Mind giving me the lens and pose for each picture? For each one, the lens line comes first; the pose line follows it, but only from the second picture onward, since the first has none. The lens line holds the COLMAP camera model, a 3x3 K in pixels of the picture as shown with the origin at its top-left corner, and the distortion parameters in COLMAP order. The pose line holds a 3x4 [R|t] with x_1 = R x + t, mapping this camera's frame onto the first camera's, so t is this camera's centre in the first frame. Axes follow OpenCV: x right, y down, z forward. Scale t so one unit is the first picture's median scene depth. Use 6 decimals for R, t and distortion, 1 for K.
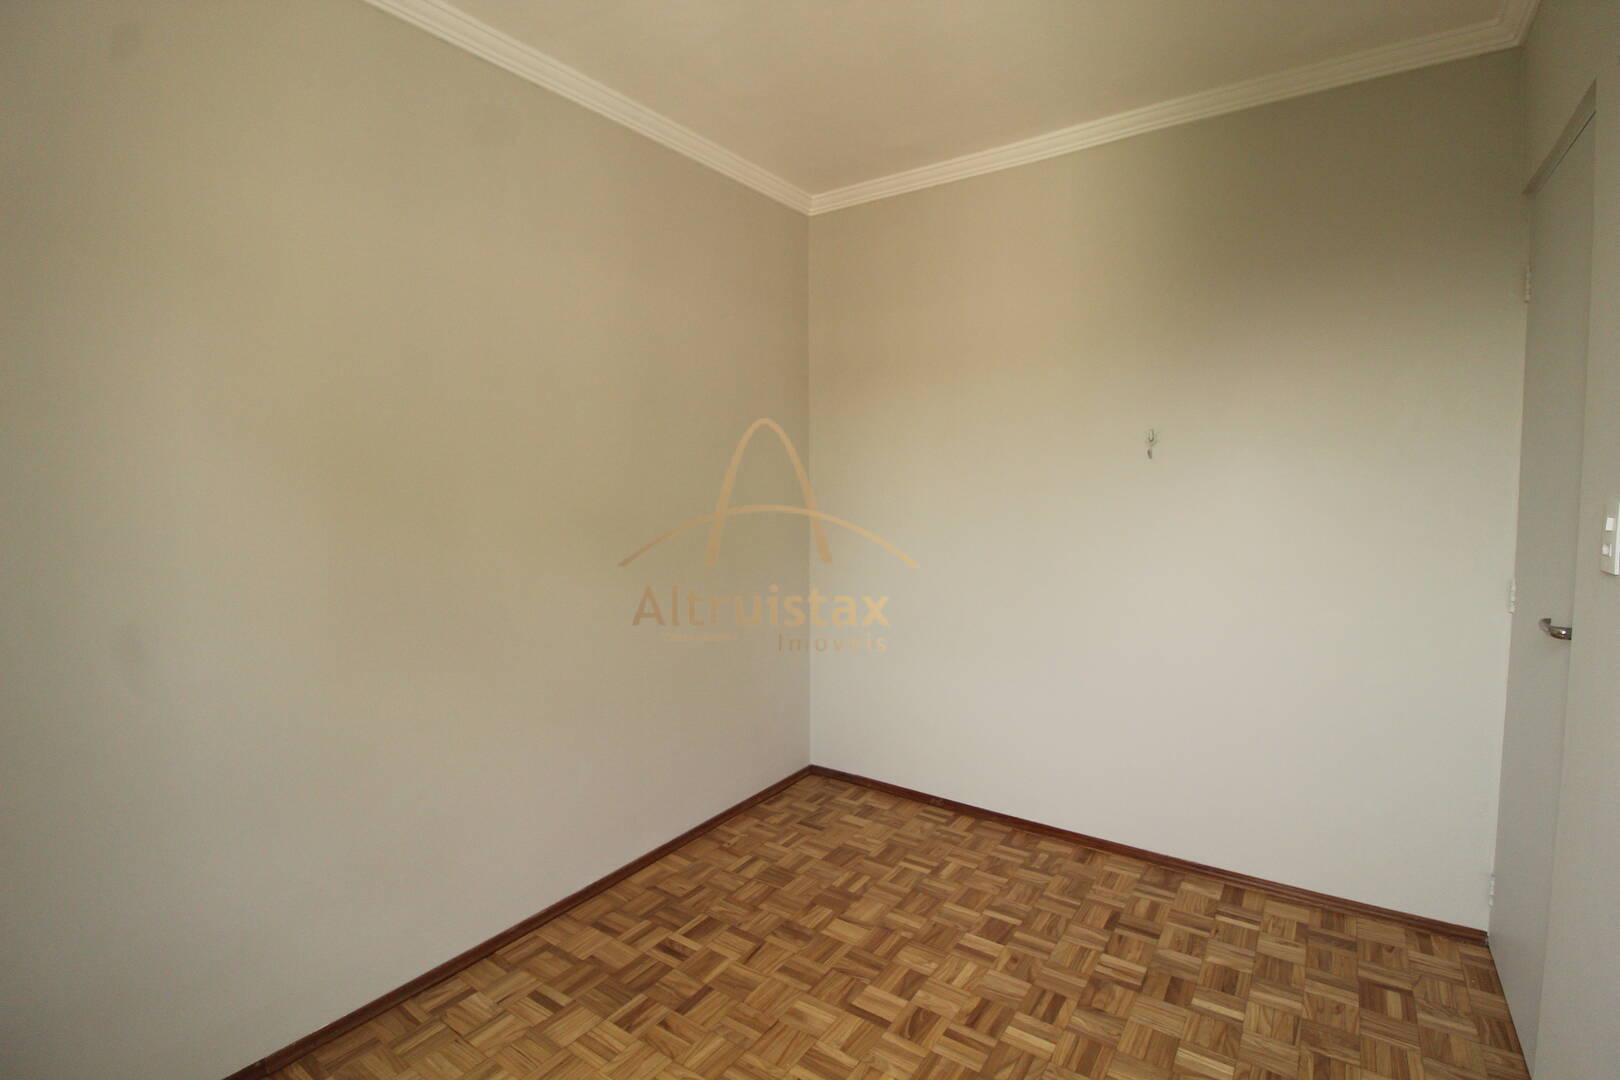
lens RADIAL K [[748.4, 0, 818.1], [0, 748.4, 535.2], [0, 0, 1]] dist [-0.005498, -0.009561]
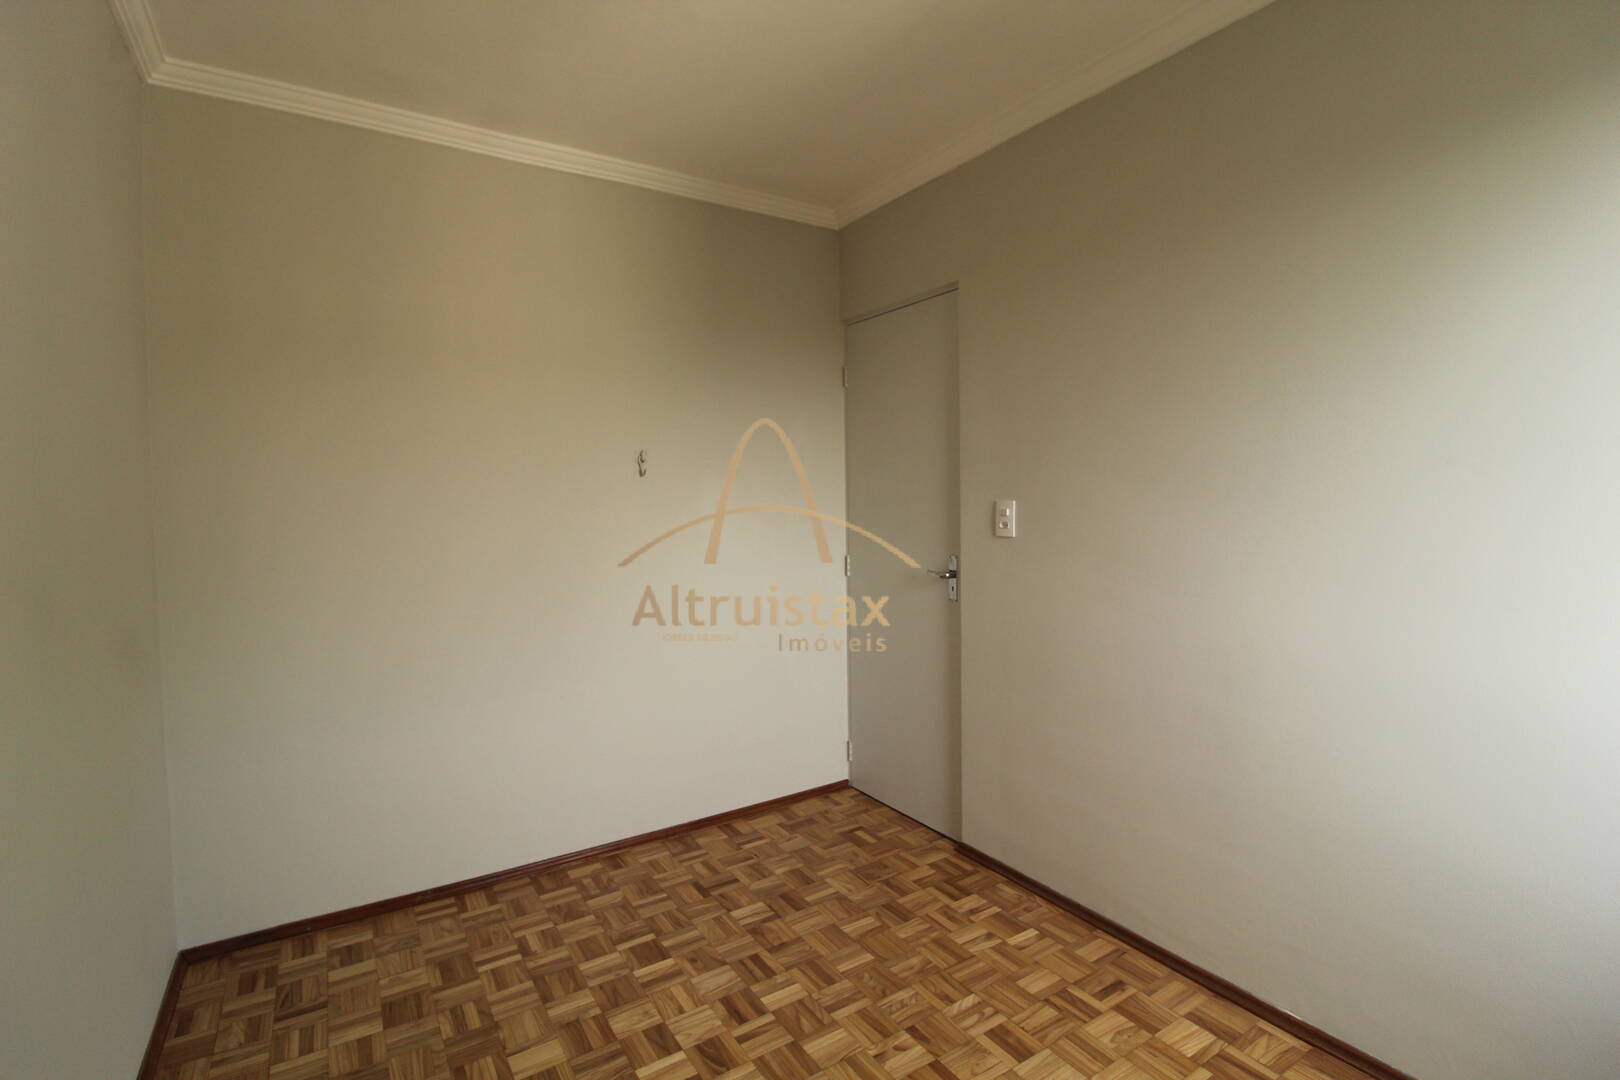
lens RADIAL K [[748.4, 0, 817.9], [0, 748.4, 533.6], [0, 0, 1]] dist [-0.005498, -0.009561]
pose [[0.383161, -0.042828, 0.922688, -0.523607], [0.077549, 0.996889, 0.014069, -0.014843], [-0.920421, 0.066163, 0.385290, 0.360062]]
